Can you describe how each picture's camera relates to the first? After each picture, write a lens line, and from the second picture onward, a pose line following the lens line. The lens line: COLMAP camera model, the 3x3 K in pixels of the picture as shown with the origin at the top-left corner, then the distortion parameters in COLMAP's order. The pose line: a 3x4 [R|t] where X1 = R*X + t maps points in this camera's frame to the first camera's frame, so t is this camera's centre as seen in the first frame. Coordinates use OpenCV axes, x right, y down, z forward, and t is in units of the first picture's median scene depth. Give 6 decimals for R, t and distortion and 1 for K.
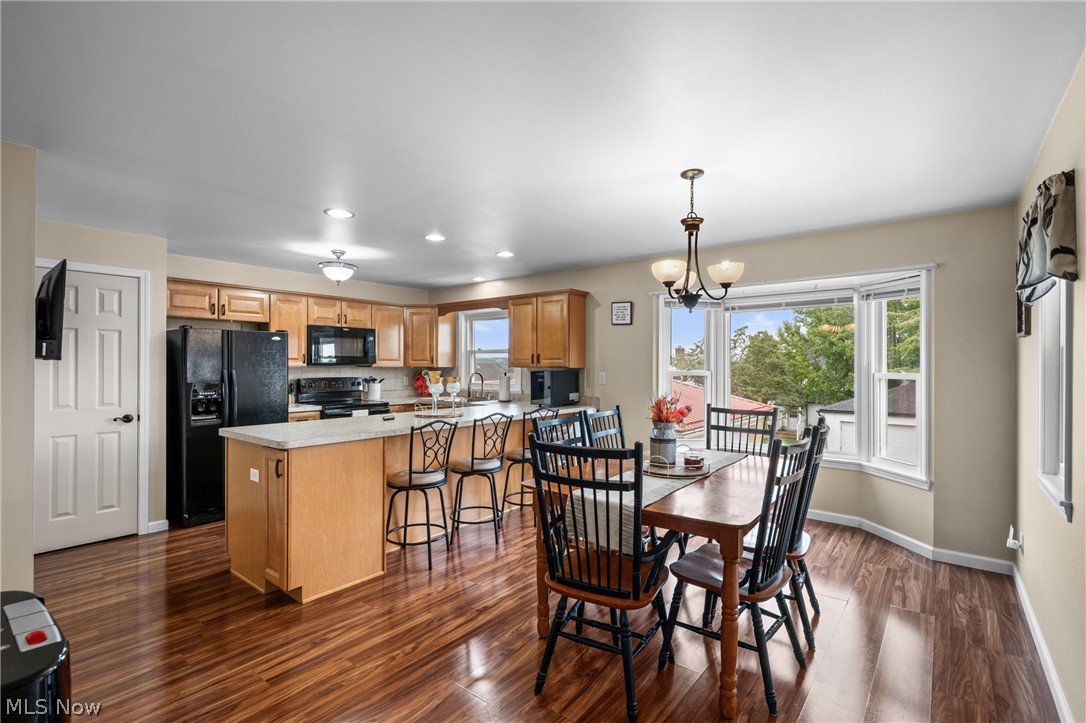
lens RADIAL K [[477.1, 0, 546.0], [0, 477.1, 362.9], [0, 0, 1]] dist [-0.000782, -0.000651]
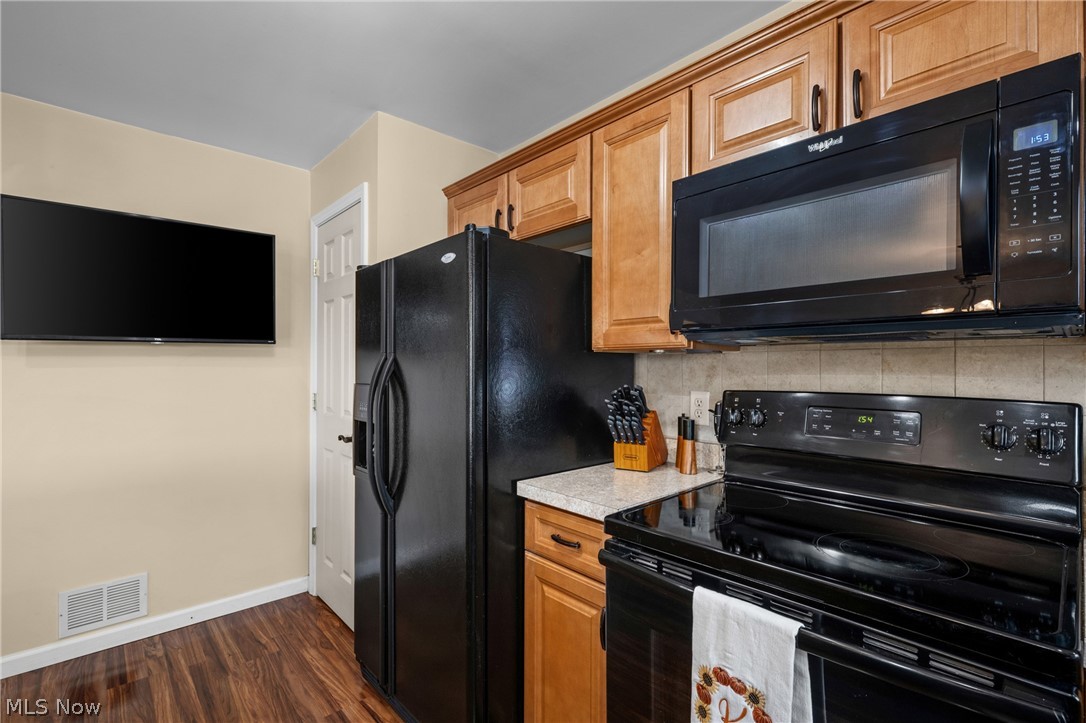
lens RADIAL K [[489.4, 0, 543.5], [0, 489.4, 365.0], [0, 0, 1]] dist [-0.000254, -0.000433]
pose [[-0.152188, -0.002174, -0.988349, -0.250938], [0.003693, 0.999989, -0.002768, 0.021944], [0.988345, -0.004072, -0.152178, 1.101007]]
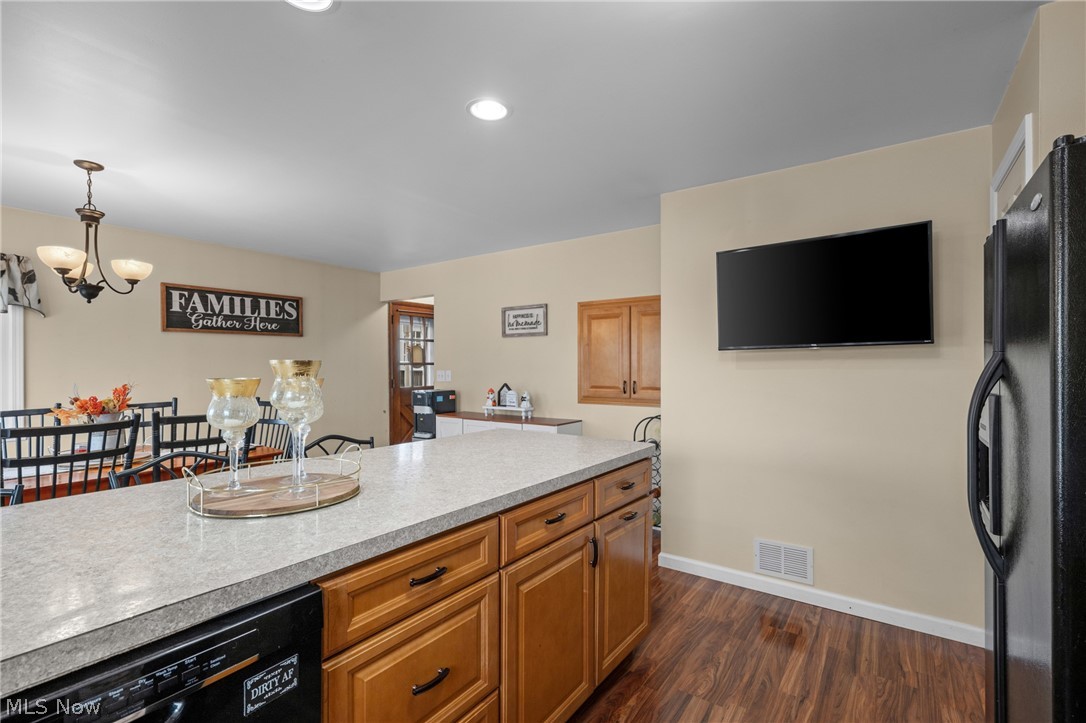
lens RADIAL K [[489.4, 0, 543.5], [0, 489.4, 365.0], [0, 0, 1]] dist [-0.000254, -0.000433]
pose [[-0.998150, -0.001509, -0.060784, -0.347624], [-0.001183, 0.999985, -0.005409, 0.019338], [0.060791, -0.005327, -0.998136, 1.192404]]
